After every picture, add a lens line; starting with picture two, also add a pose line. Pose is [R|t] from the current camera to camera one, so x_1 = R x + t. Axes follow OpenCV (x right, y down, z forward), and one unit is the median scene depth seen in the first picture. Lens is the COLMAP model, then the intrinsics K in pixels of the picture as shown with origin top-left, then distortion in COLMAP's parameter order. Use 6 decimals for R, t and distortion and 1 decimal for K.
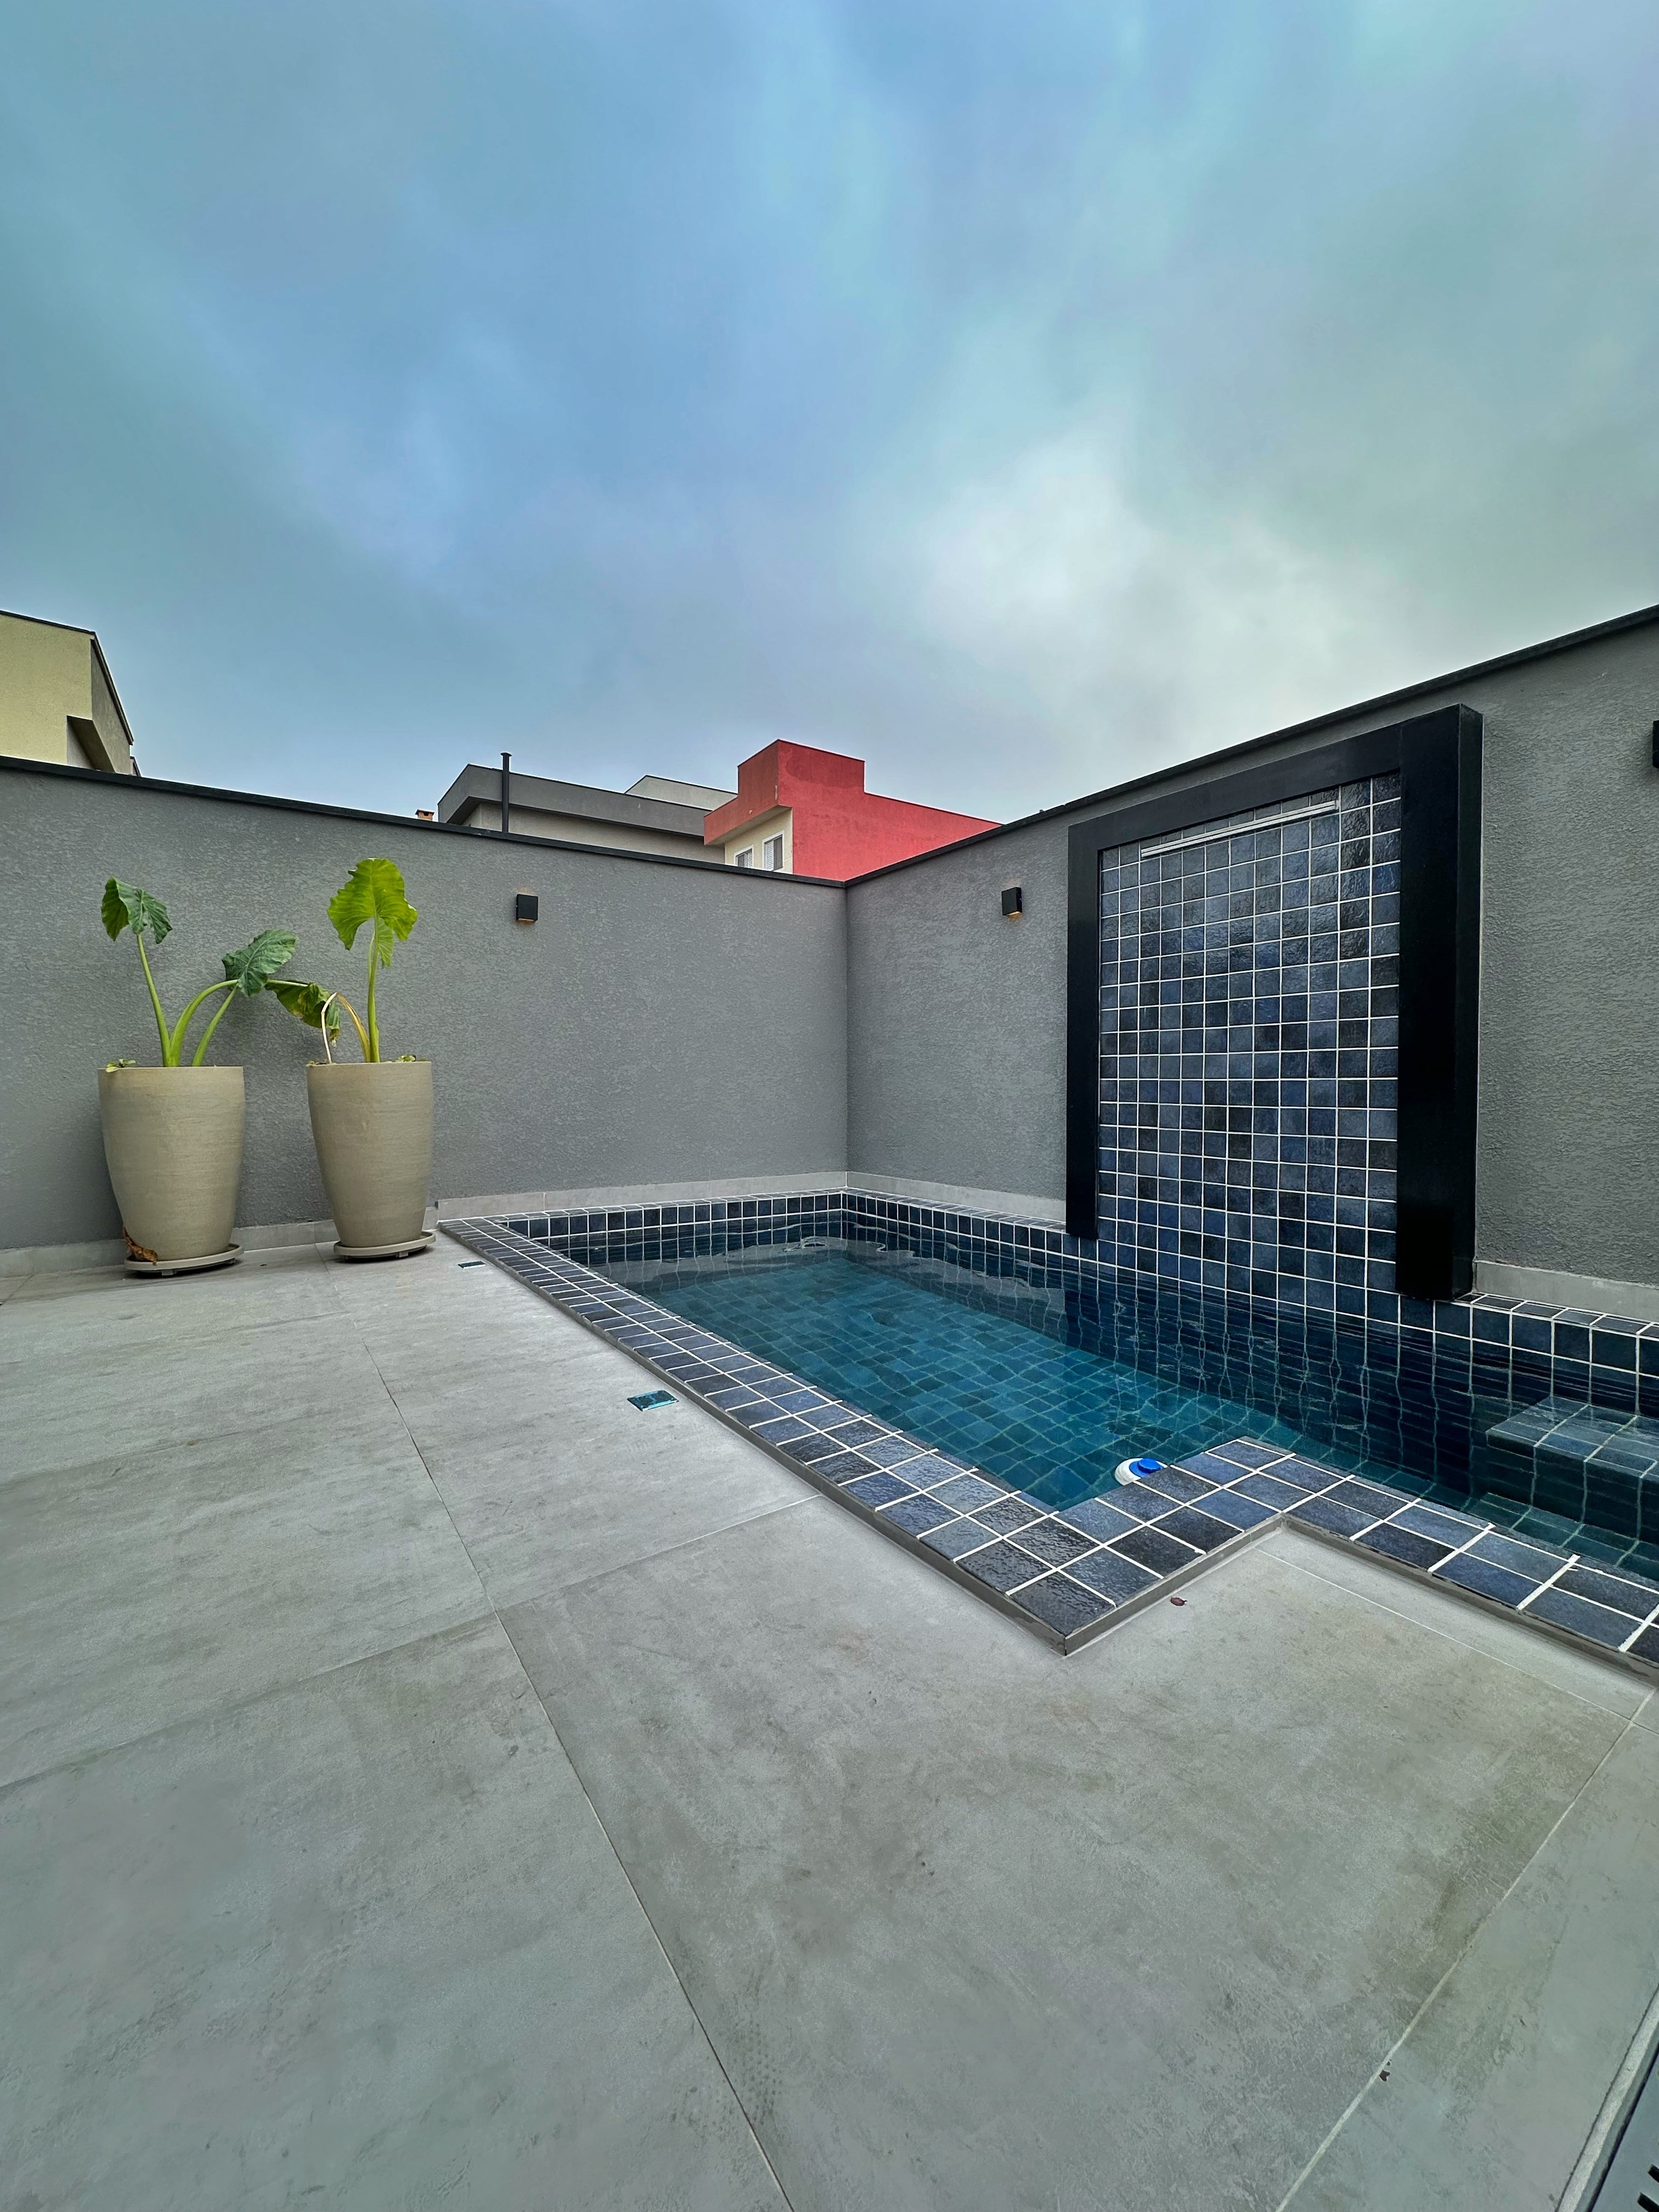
lens RADIAL K [[877.3, 0, 829.5], [0, 877.3, 1106.0], [0, 0, 1]] dist [-0.001875, 0.000026]
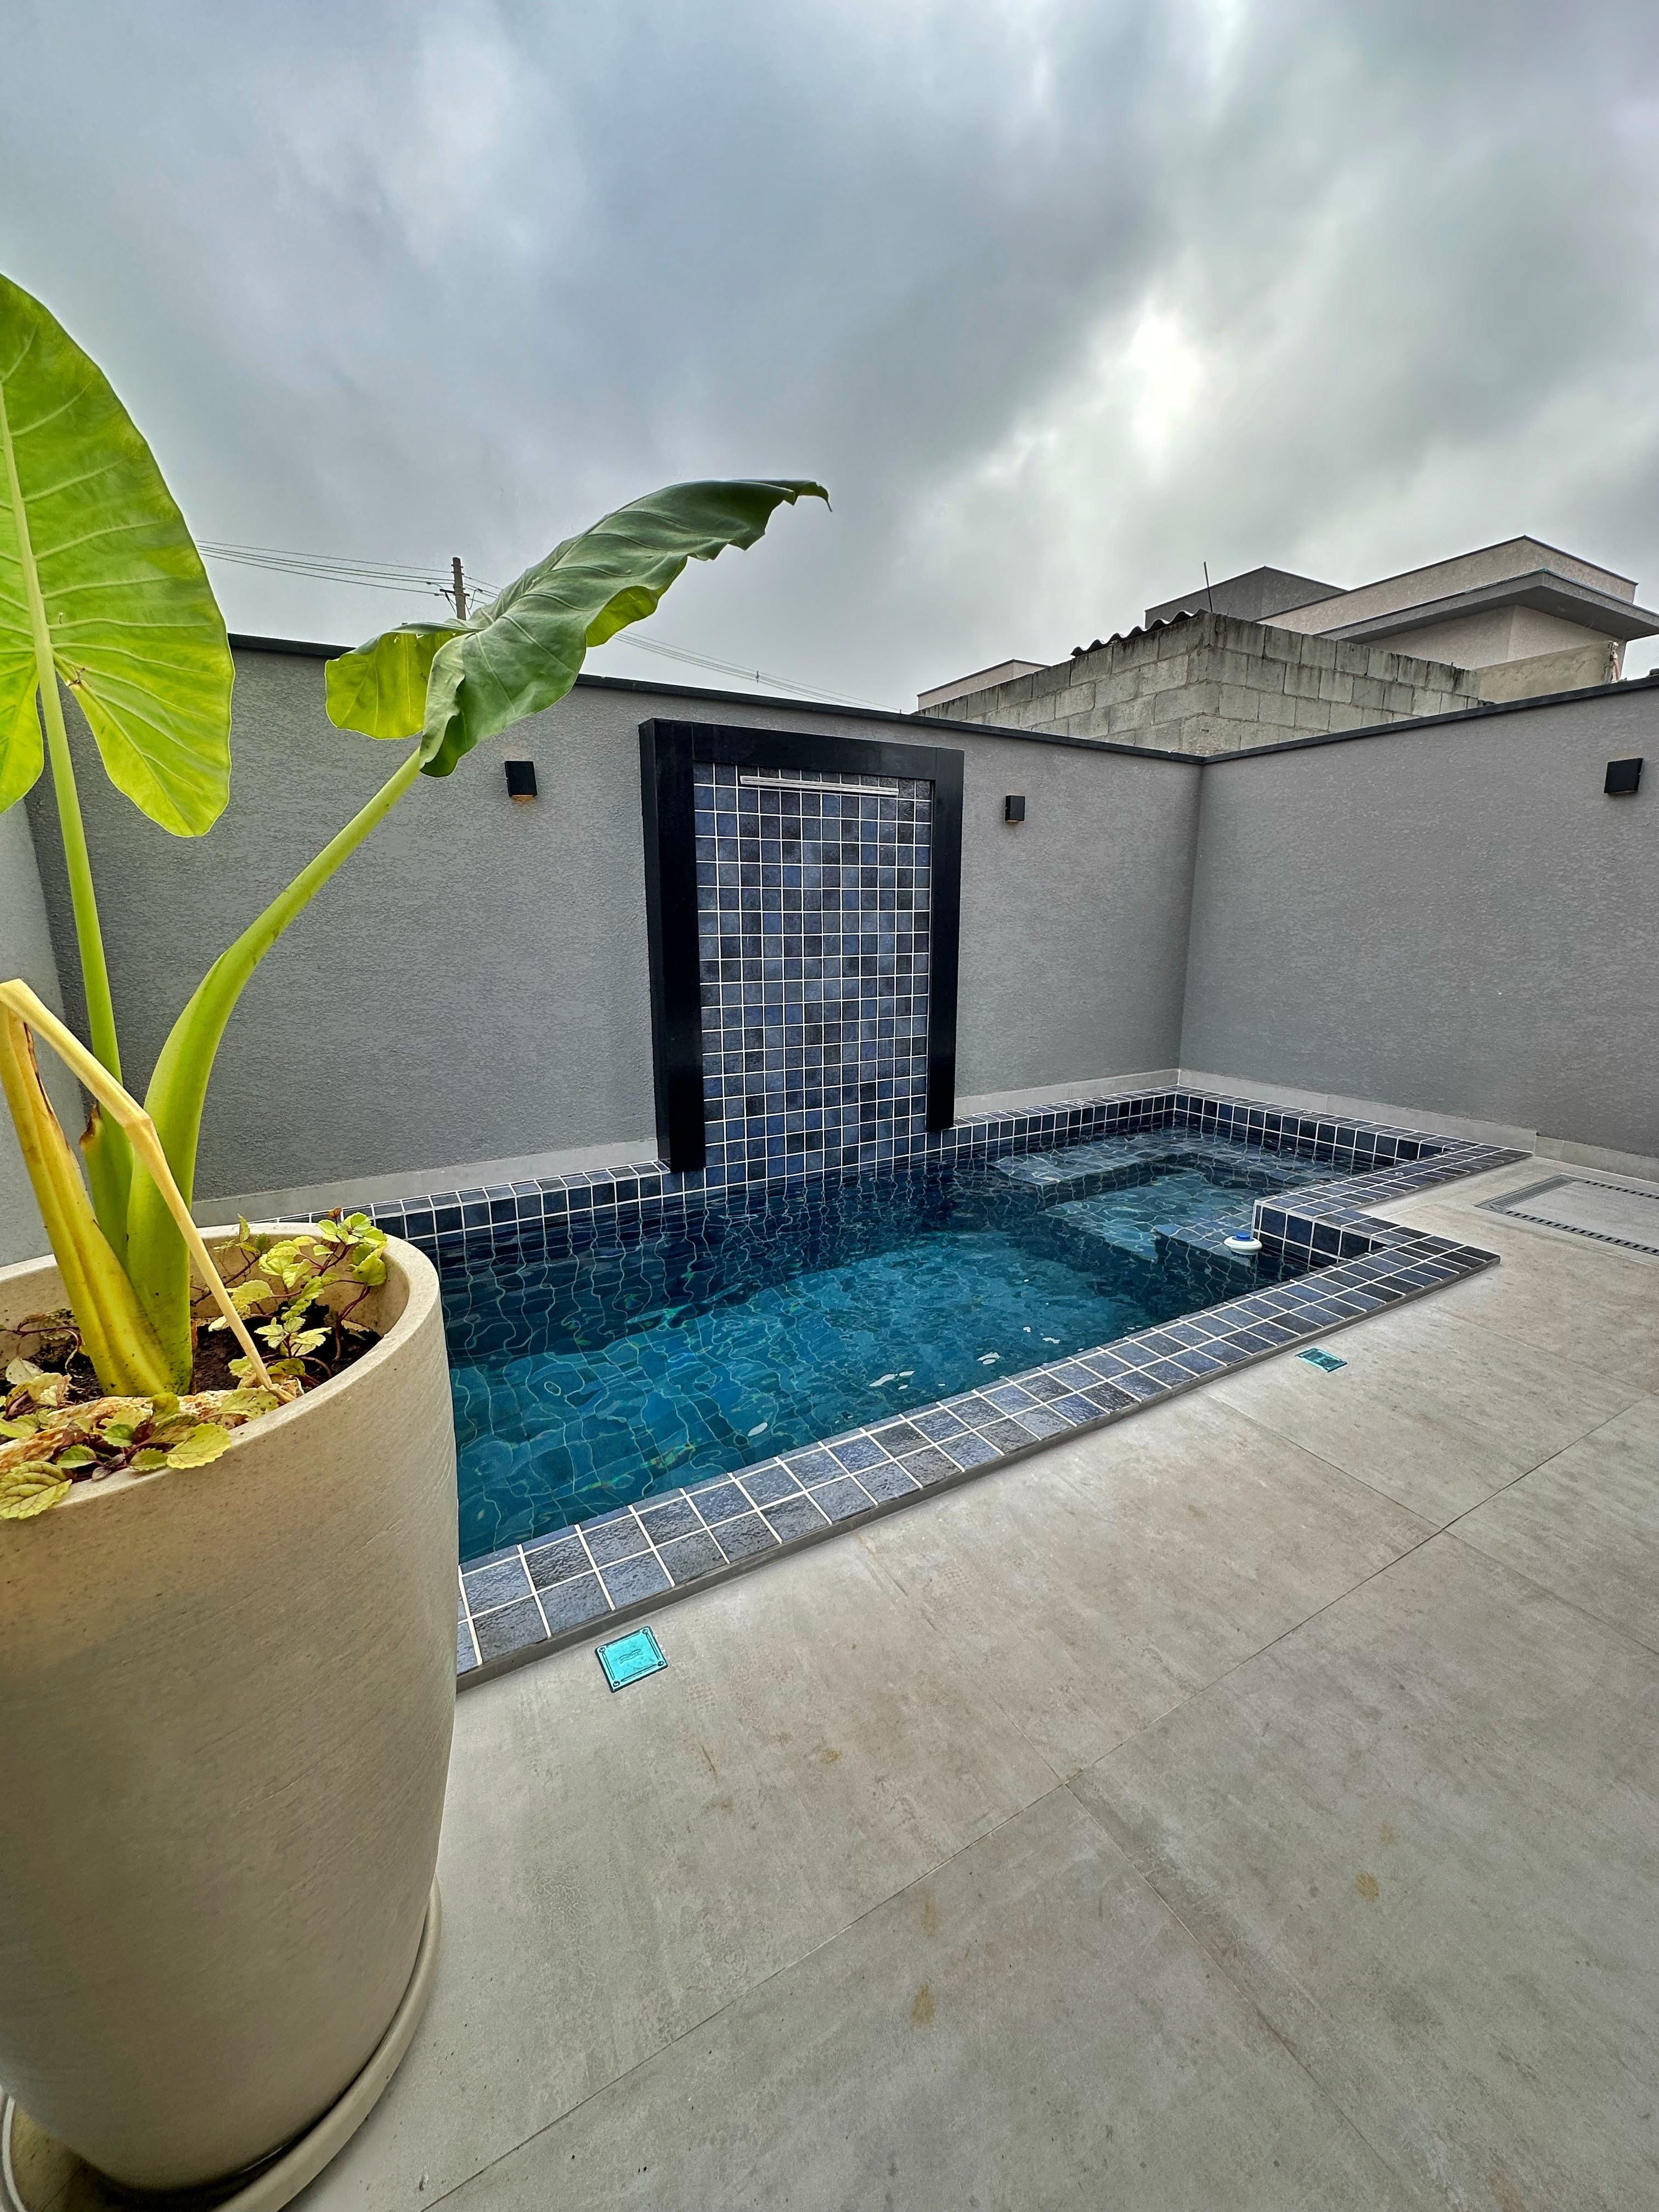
lens RADIAL K [[877.3, 0, 829.5], [0, 877.3, 1106.0], [0, 0, 1]] dist [-0.001875, 0.000026]
pose [[0.072084, -0.212402, 0.974520, -0.751927], [0.031962, 0.977052, 0.210589, -0.143363], [-0.996886, 0.015967, 0.077219, 0.903051]]
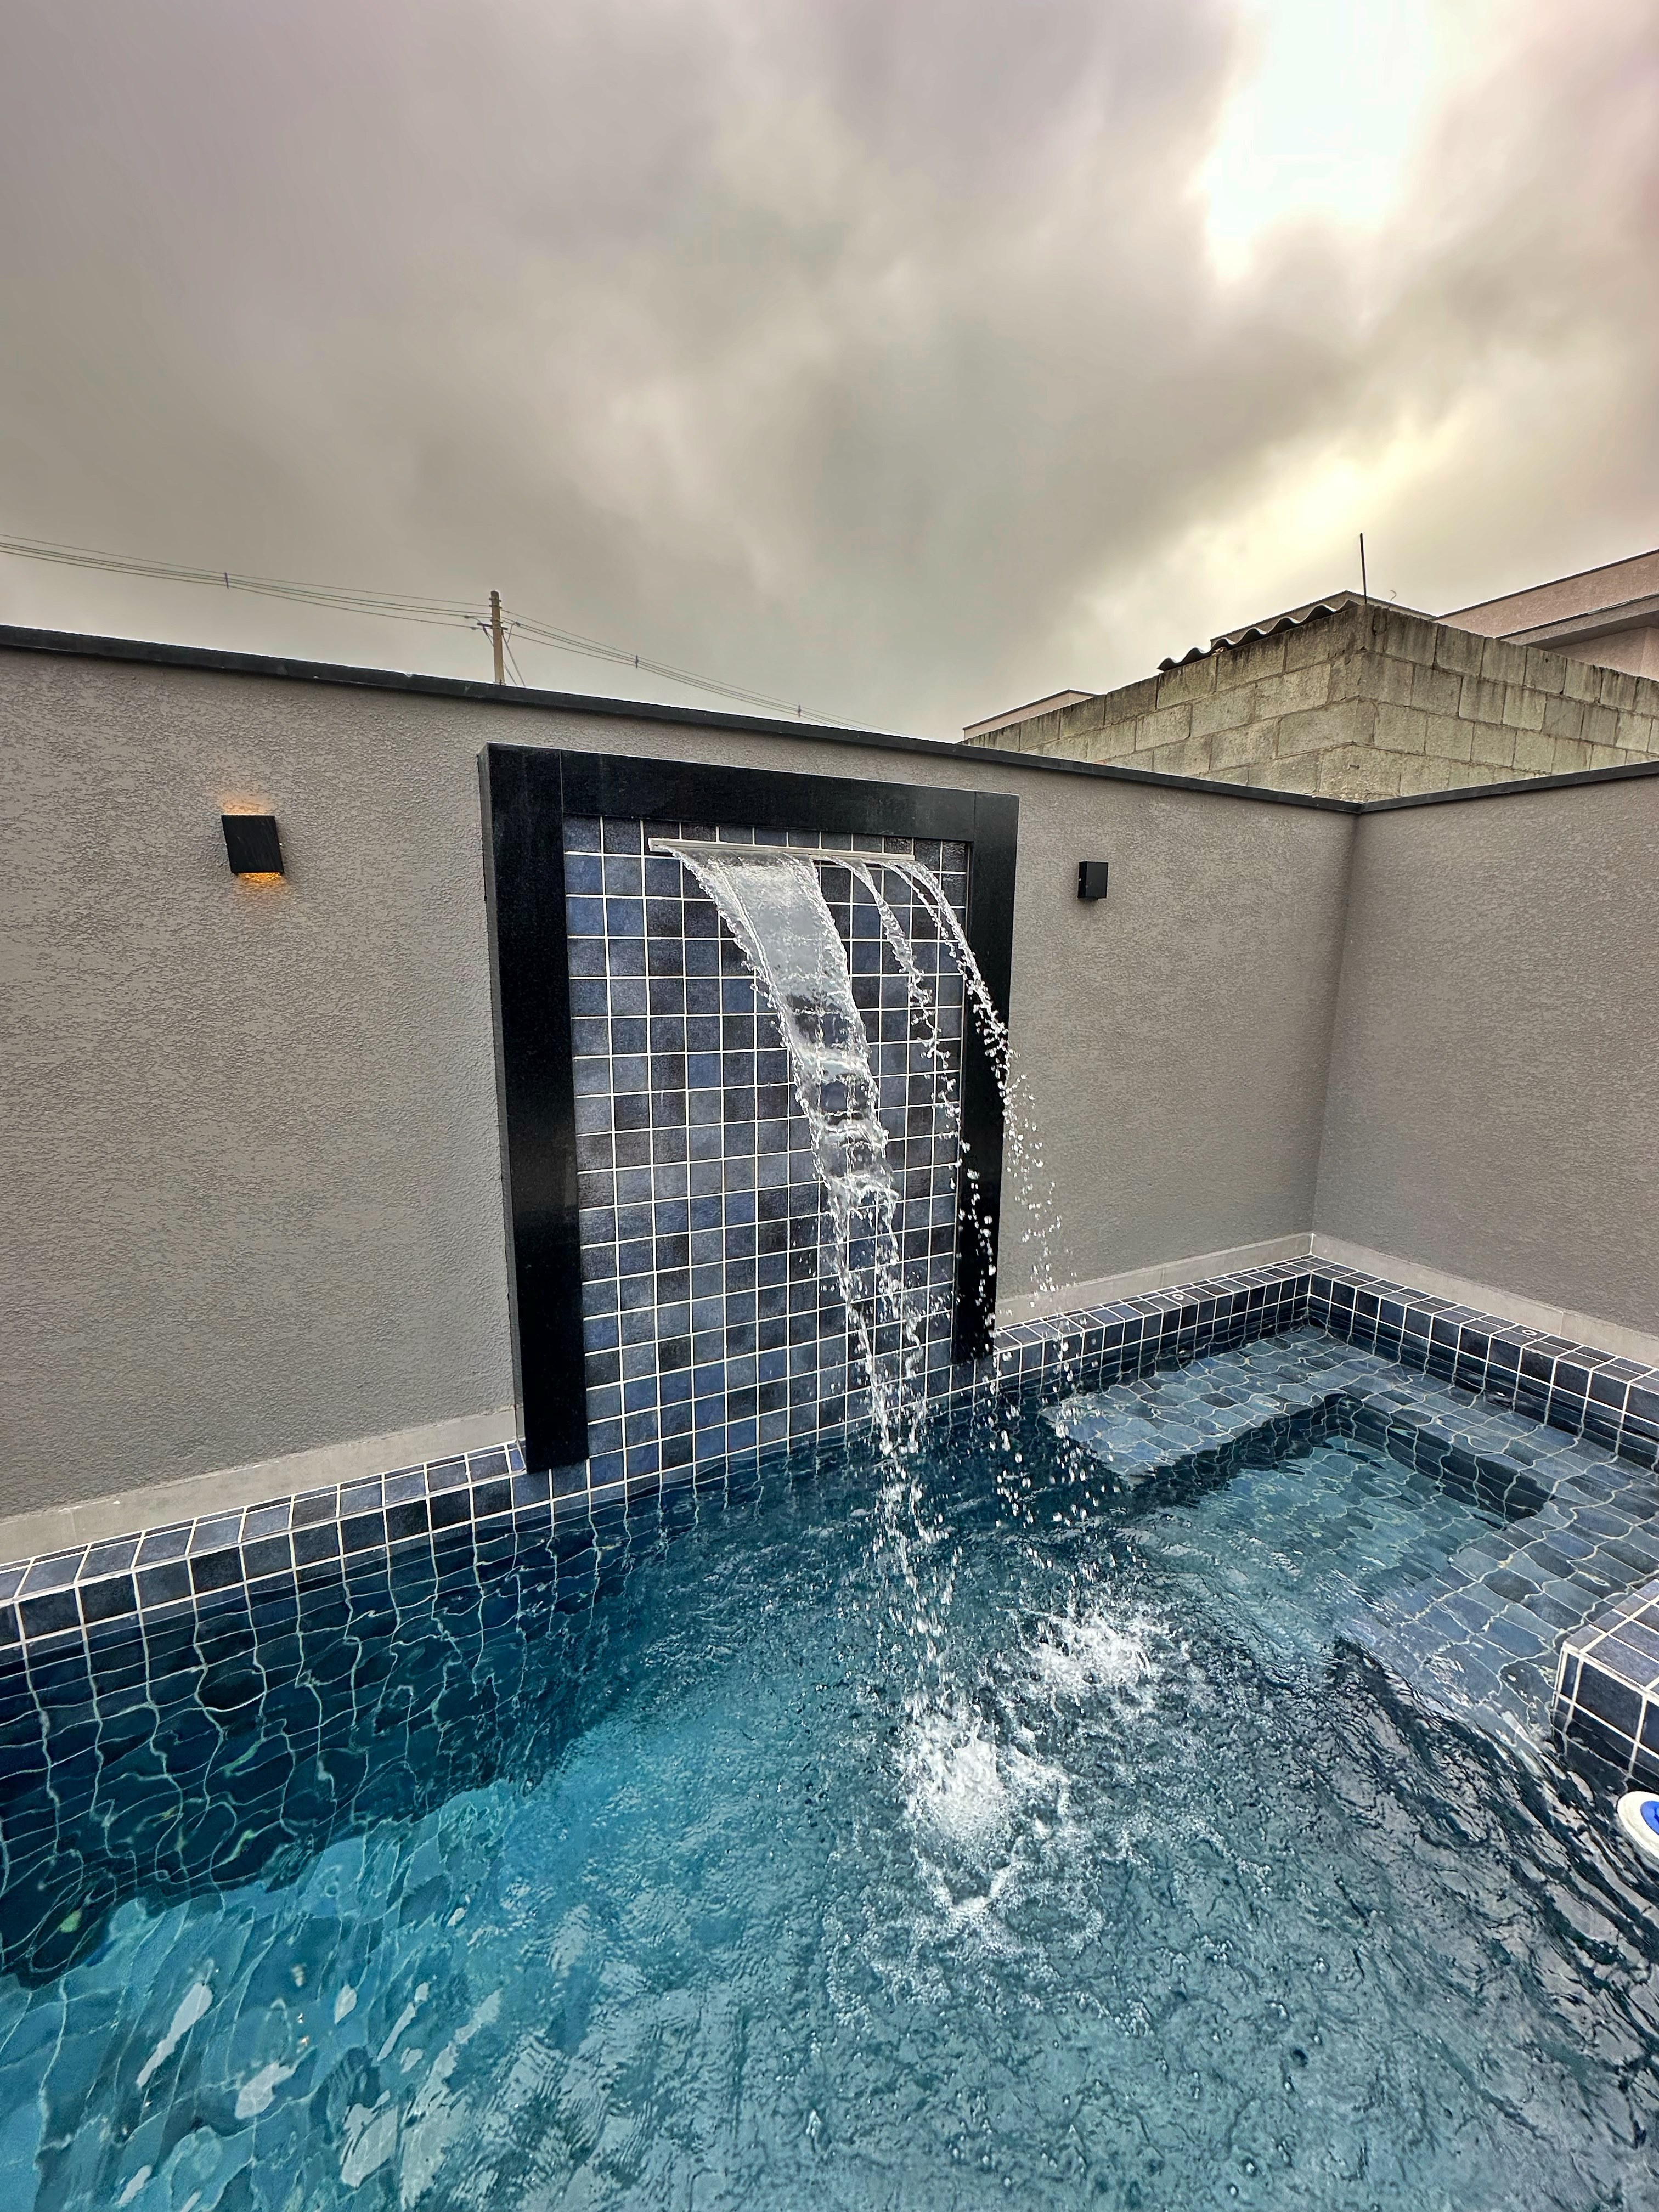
lens RADIAL K [[877.3, 0, 829.5], [0, 877.3, 1106.0], [0, 0, 1]] dist [-0.001875, 0.000026]
pose [[0.121897, -0.176683, 0.976690, -0.277095], [0.019836, 0.984266, 0.175577, -0.232626], [-0.992345, -0.002029, 0.123484, 0.872938]]
